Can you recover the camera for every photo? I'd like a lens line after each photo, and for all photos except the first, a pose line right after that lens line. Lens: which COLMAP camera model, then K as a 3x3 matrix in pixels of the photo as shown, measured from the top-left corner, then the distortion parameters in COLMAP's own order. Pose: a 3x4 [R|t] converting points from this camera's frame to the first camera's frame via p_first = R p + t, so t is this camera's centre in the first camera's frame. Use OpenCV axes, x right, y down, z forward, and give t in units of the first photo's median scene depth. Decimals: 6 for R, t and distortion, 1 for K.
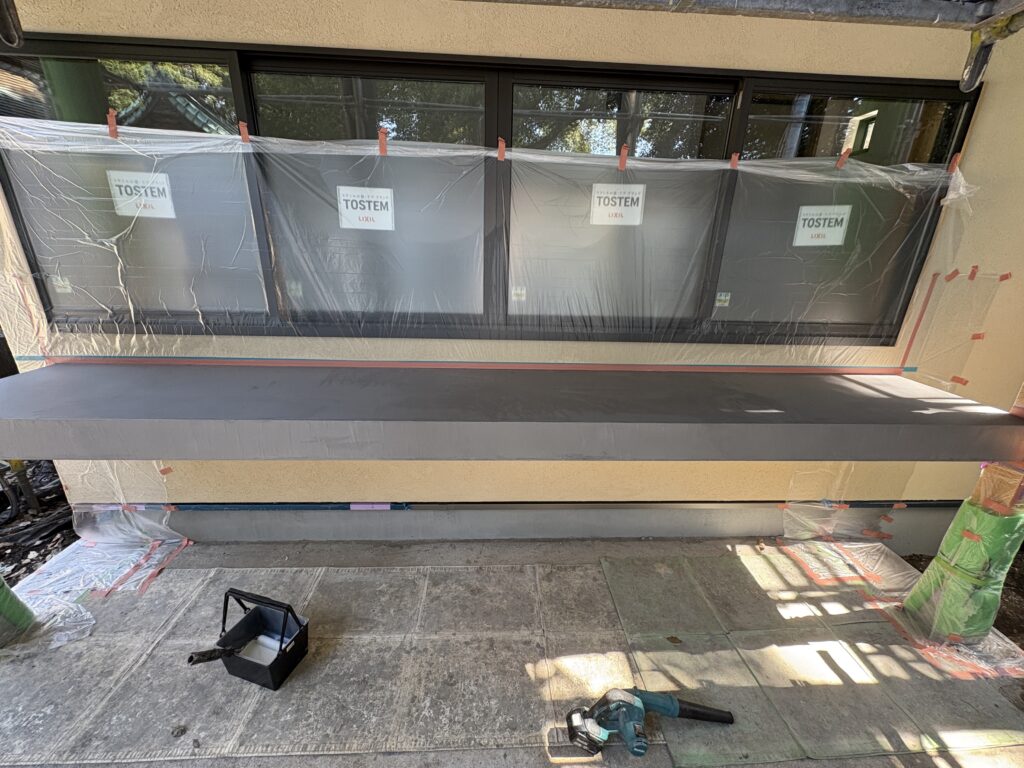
lens RADIAL K [[405.5, 0, 512.0], [0, 405.5, 384.0], [0, 0, 1]] dist [0.000397, 0.000016]
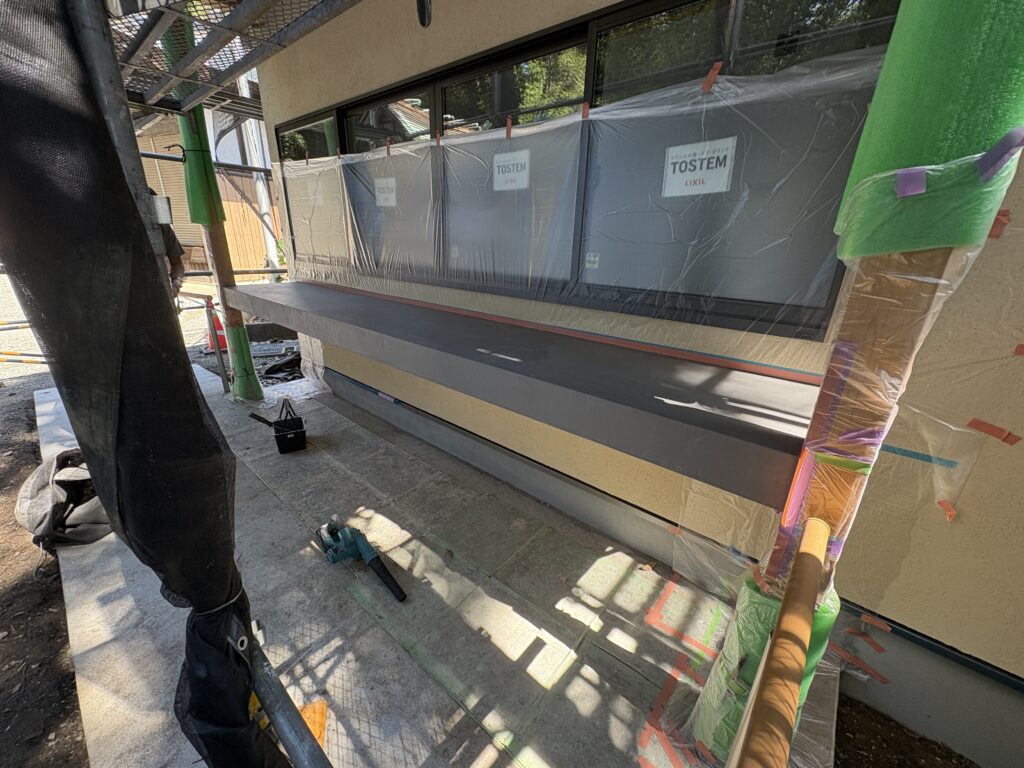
lens RADIAL K [[405.5, 0, 512.0], [0, 405.5, 384.0], [0, 0, 1]] dist [0.000397, 0.000016]
pose [[0.728990, 0.226160, -0.646085, 1.085668], [-0.228907, 0.970049, 0.081283, 0.037035], [0.645117, 0.088639, 0.758925, 0.195543]]
